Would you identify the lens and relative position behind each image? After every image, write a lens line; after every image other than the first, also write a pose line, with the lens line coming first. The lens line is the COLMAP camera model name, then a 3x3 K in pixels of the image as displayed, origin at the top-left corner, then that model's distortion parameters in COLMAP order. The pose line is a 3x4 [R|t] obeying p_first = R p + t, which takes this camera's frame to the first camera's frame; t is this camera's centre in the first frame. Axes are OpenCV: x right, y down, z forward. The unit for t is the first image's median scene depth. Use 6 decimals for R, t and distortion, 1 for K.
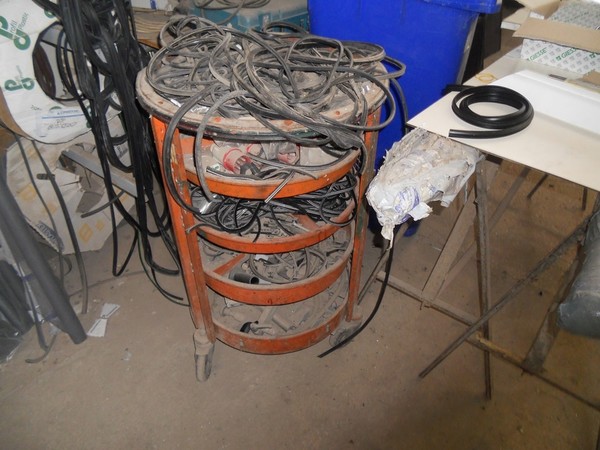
lens RADIAL K [[469.3, 0, 298.0], [0, 469.3, 225.6], [0, 0, 1]] dist [-0.037532, 0.019398]
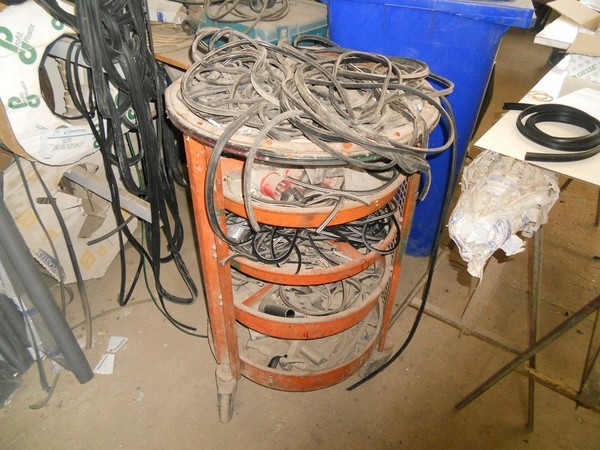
lens RADIAL K [[469.3, 0, 301.0], [0, 469.3, 222.9], [0, 0, 1]] dist [-0.037532, 0.019398]
pose [[0.998773, -0.013704, 0.047599, -0.106123], [0.015285, 0.999338, -0.033008, -0.028787], [-0.047115, 0.033695, 0.998321, 0.072969]]
